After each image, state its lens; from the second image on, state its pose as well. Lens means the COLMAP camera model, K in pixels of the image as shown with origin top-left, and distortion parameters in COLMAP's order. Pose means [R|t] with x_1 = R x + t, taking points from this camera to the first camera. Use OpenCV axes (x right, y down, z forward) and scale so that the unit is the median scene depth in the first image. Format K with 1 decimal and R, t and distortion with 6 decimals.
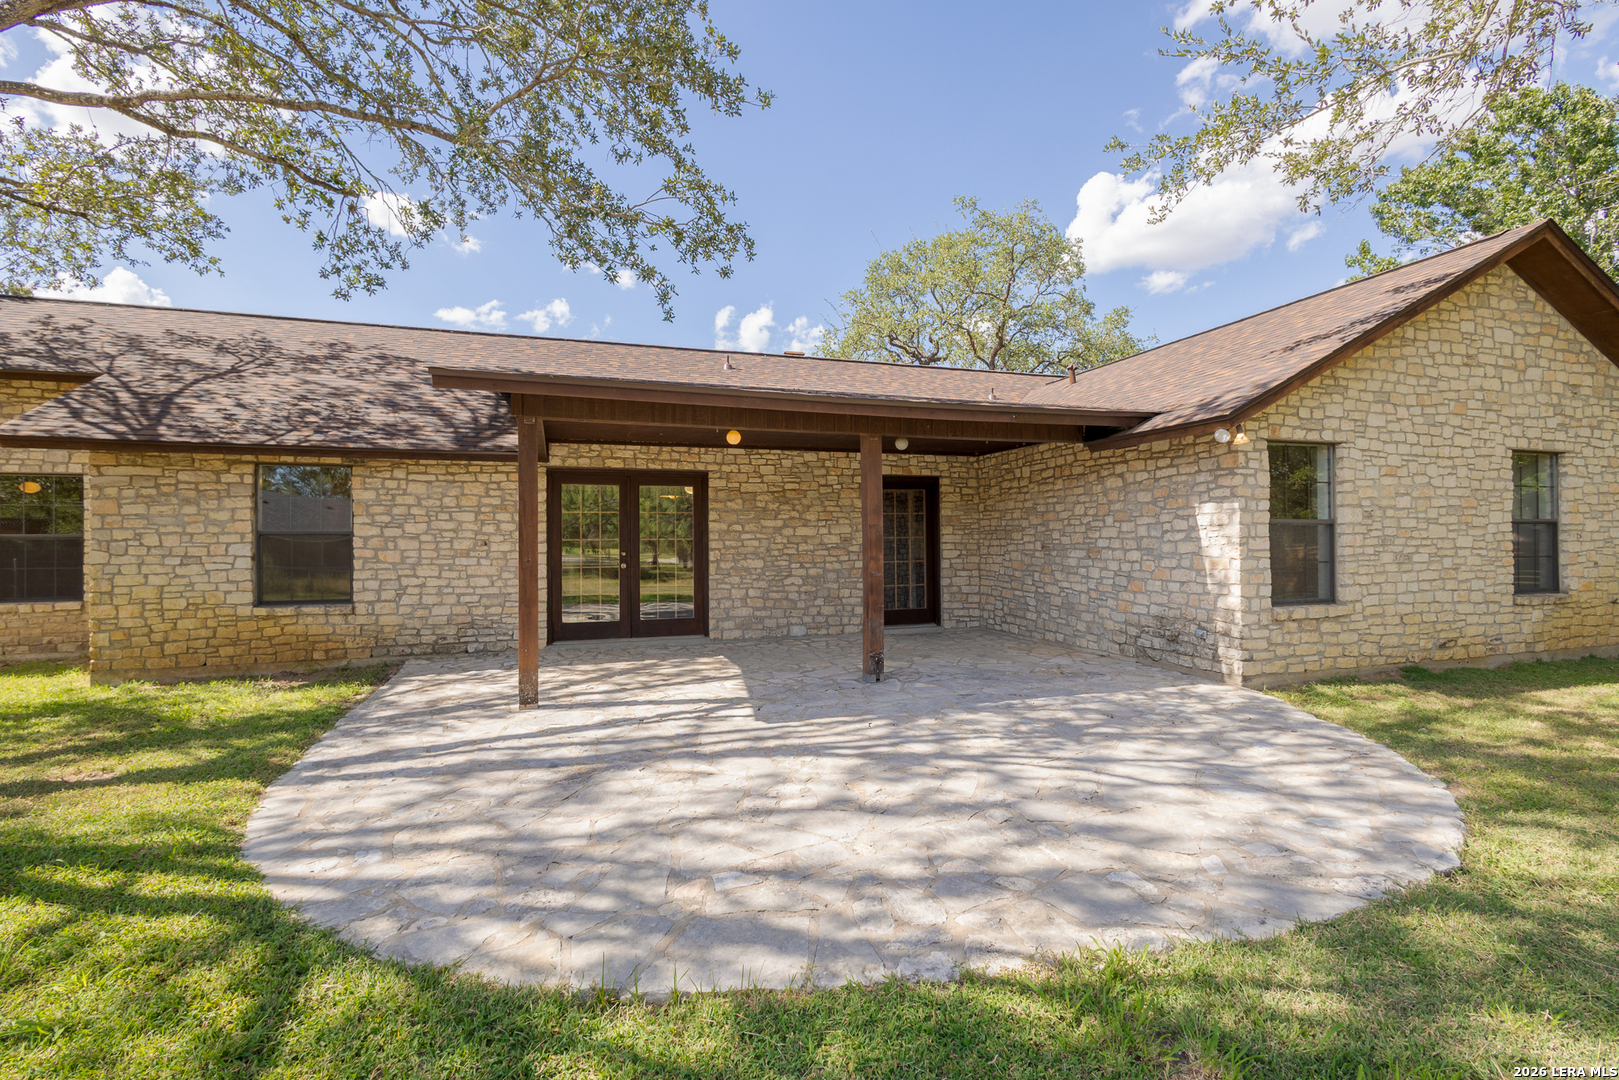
lens RADIAL K [[745.9, 0, 805.2], [0, 745.9, 539.2], [0, 0, 1]] dist [0.010081, -0.001294]
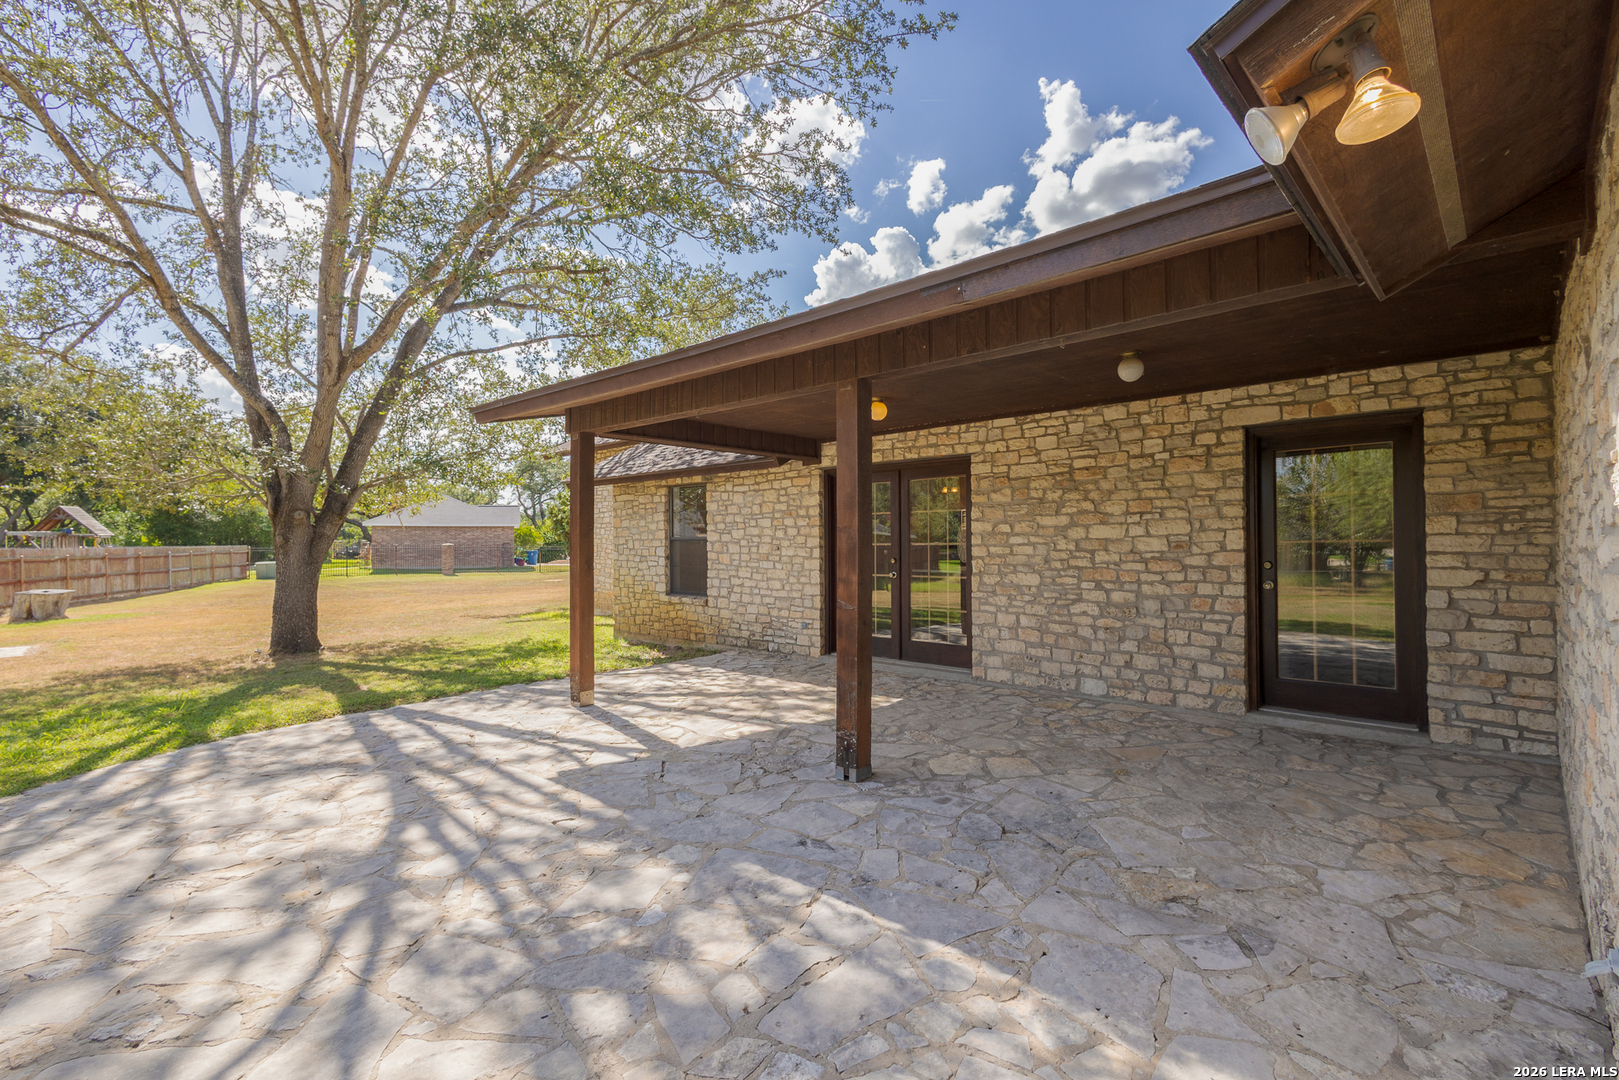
lens RADIAL K [[745.9, 0, 805.2], [0, 745.9, 539.2], [0, 0, 1]] dist [0.010081, -0.001294]
pose [[0.470006, -0.001268, -0.882662, 0.510494], [0.006204, 0.999979, 0.001867, -0.008387], [0.882641, -0.006353, 0.470004, 0.553743]]
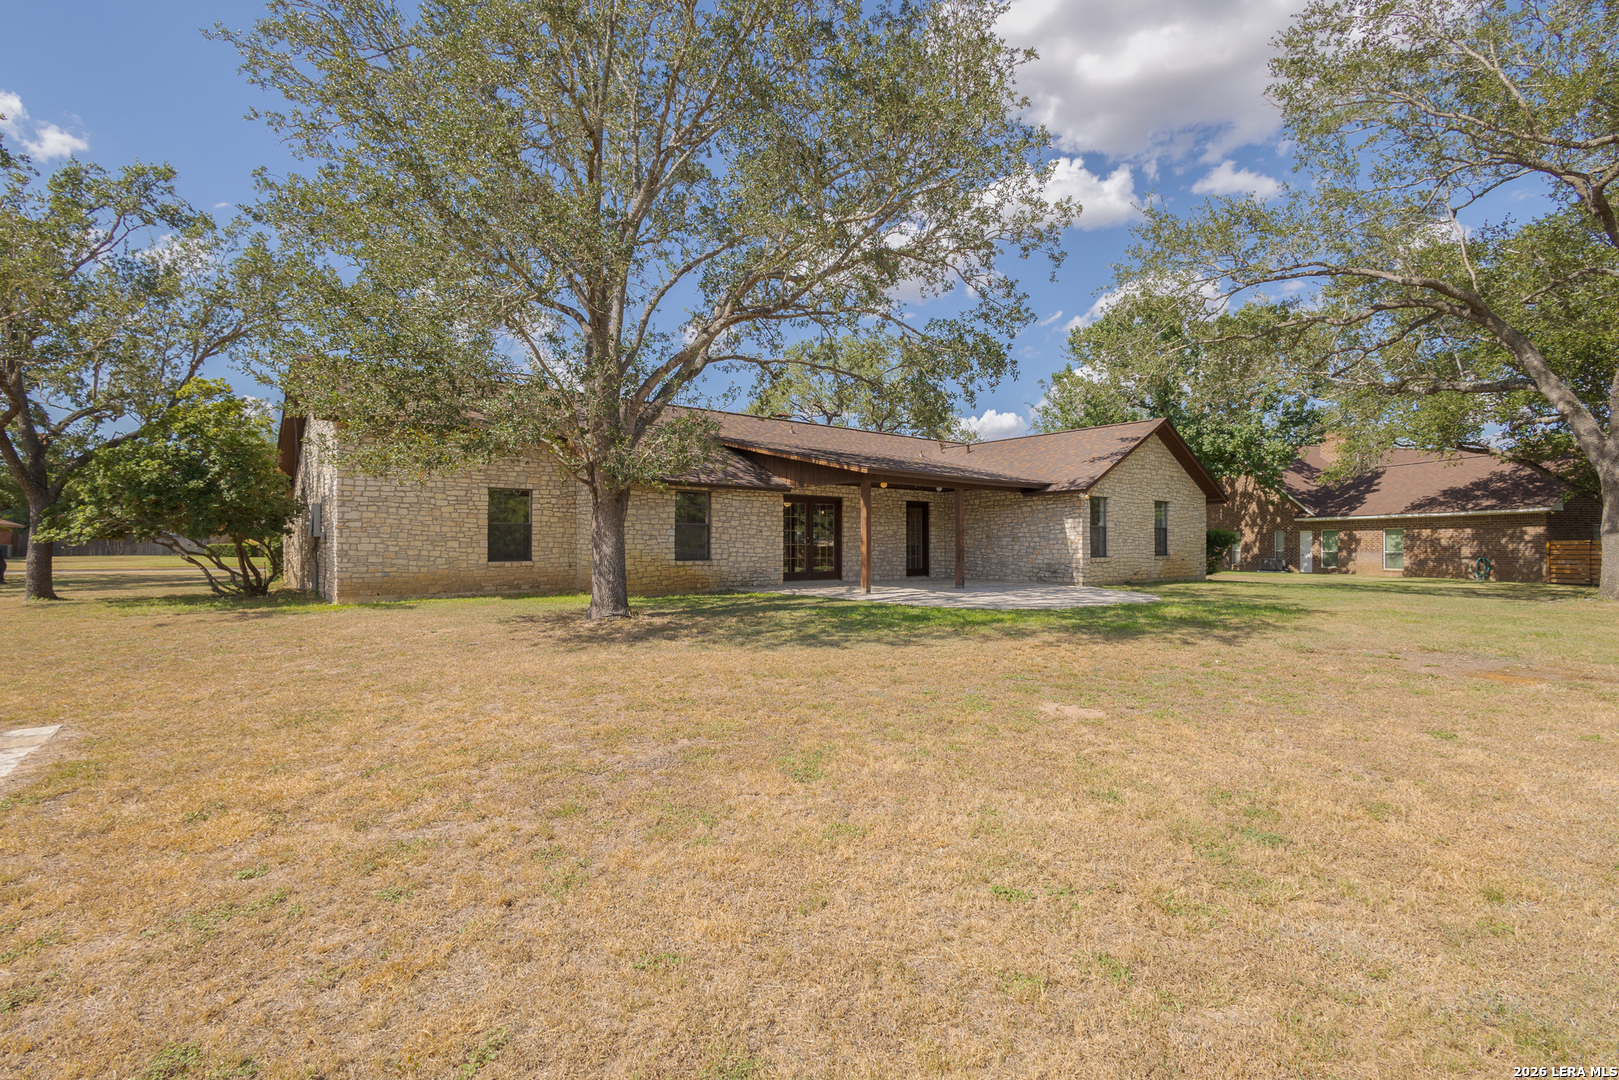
lens RADIAL K [[745.9, 0, 805.2], [0, 745.9, 539.2], [0, 0, 1]] dist [0.010081, -0.001294]
pose [[0.934256, 0.009817, 0.356467, -1.045359], [-0.007927, 0.999946, -0.006763, 0.039778], [-0.356514, 0.003492, 0.934284, -0.929805]]
